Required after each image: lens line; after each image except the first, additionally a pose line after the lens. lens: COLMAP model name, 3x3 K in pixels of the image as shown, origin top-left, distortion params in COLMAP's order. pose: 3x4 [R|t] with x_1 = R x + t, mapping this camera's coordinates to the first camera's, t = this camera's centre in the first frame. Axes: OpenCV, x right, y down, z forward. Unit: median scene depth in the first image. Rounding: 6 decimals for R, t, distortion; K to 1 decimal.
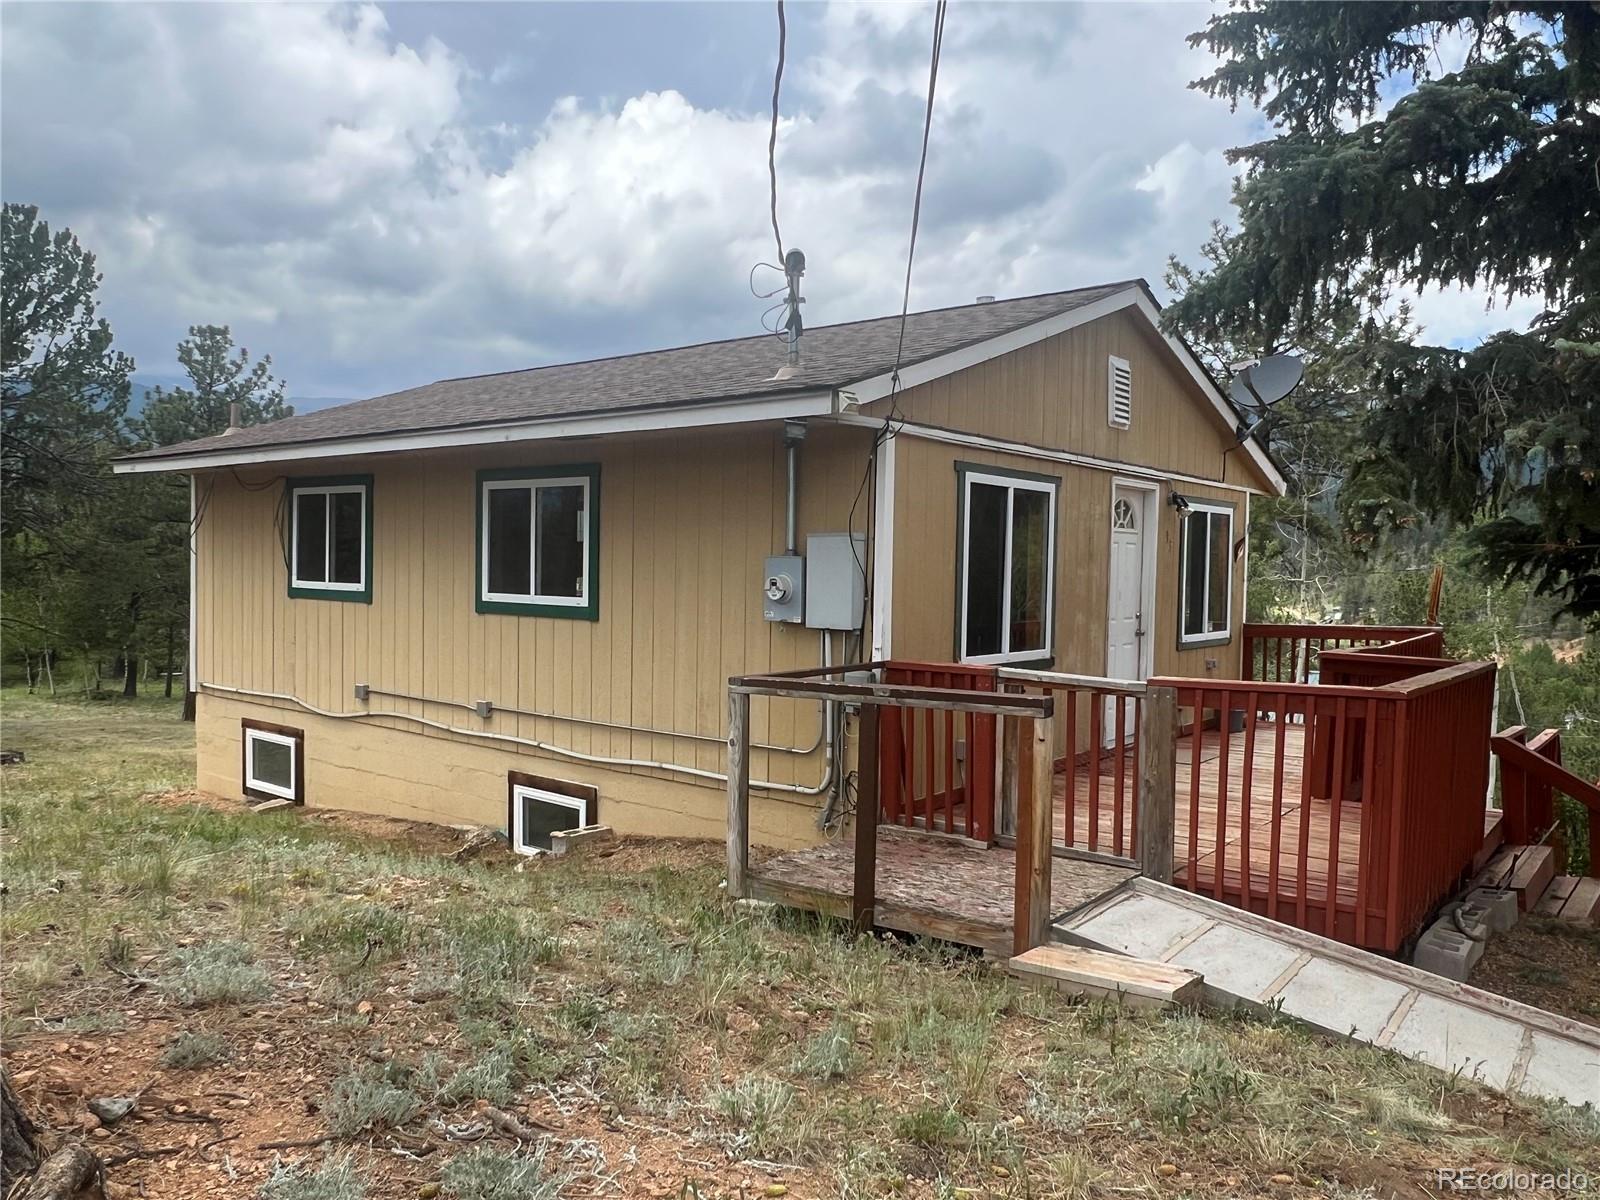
lens RADIAL K [[1155.7, 0, 799.9], [0, 1155.7, 608.5], [0, 0, 1]] dist [0.000471, -0.006964]
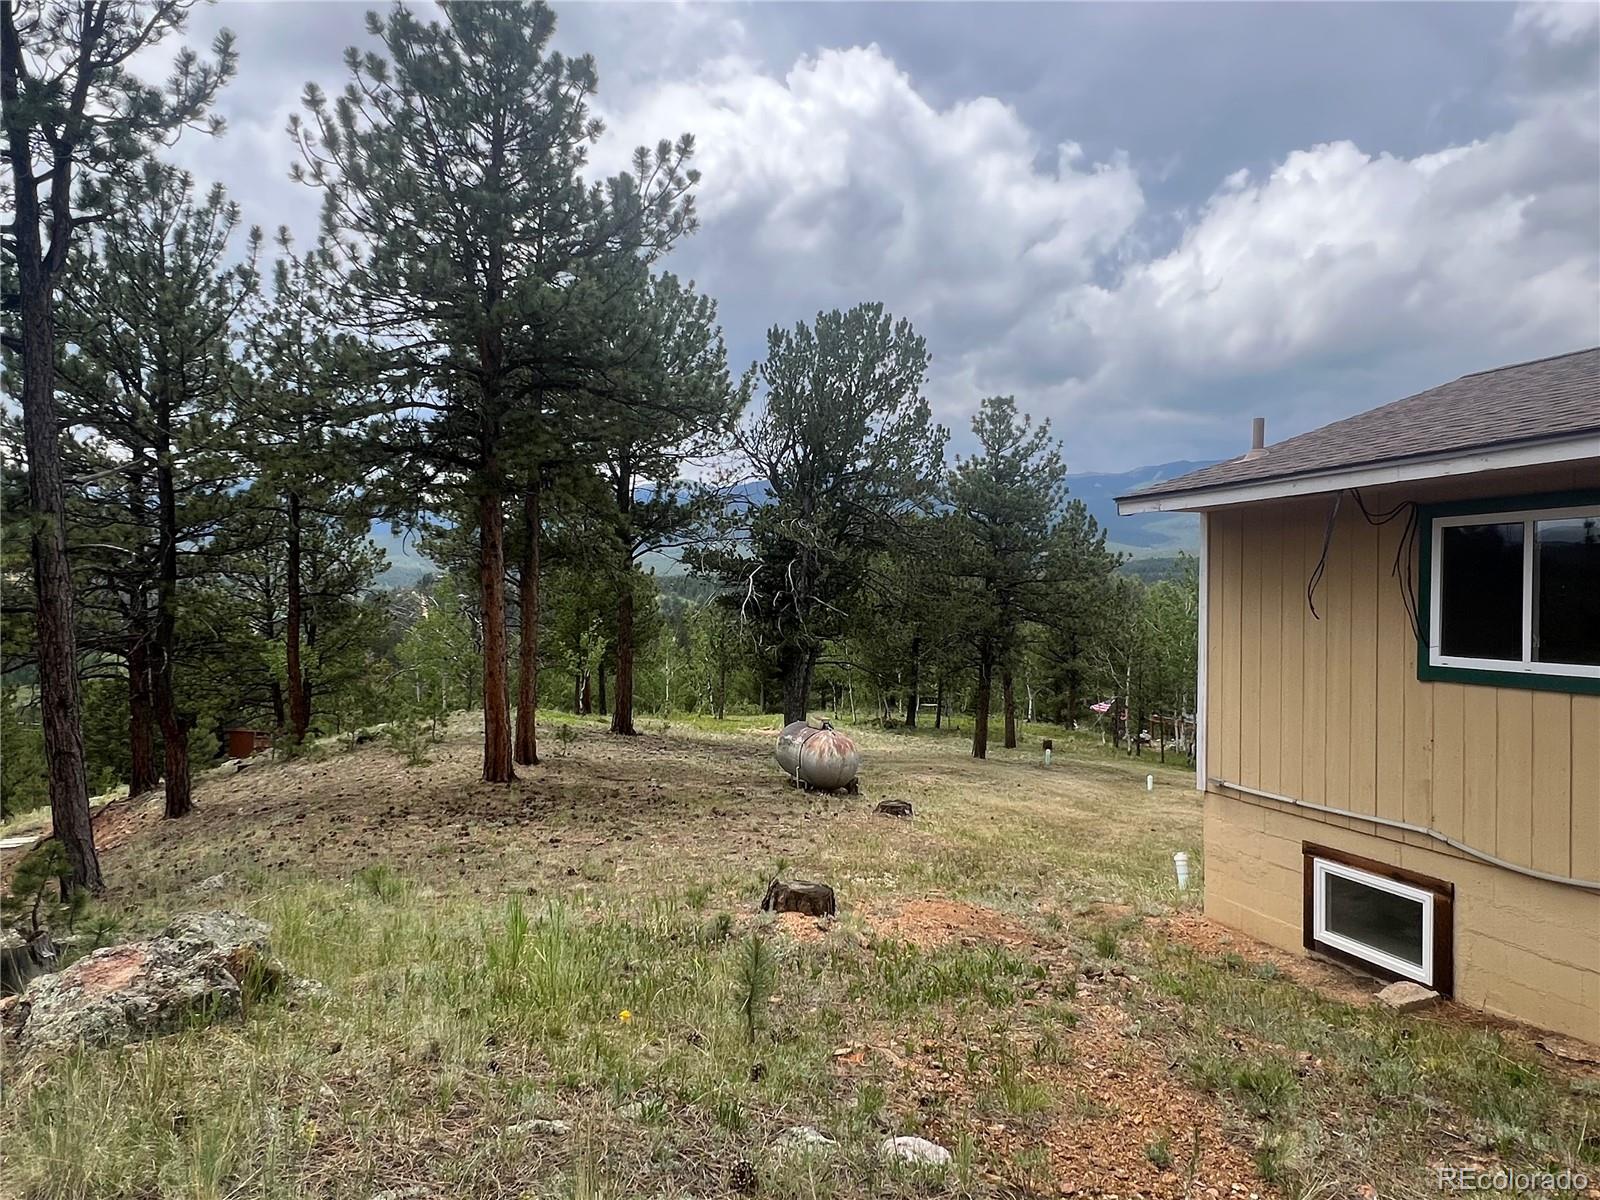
lens RADIAL K [[970.9, 0, 800.1], [0, 970.9, 597.0], [0, 0, 1]] dist [-0.005690, -0.001908]
pose [[0.843607, -0.010686, -0.536855, -0.206568], [-0.015736, 0.998881, -0.044609, -0.012694], [0.536731, 0.046081, 0.842494, 0.152719]]
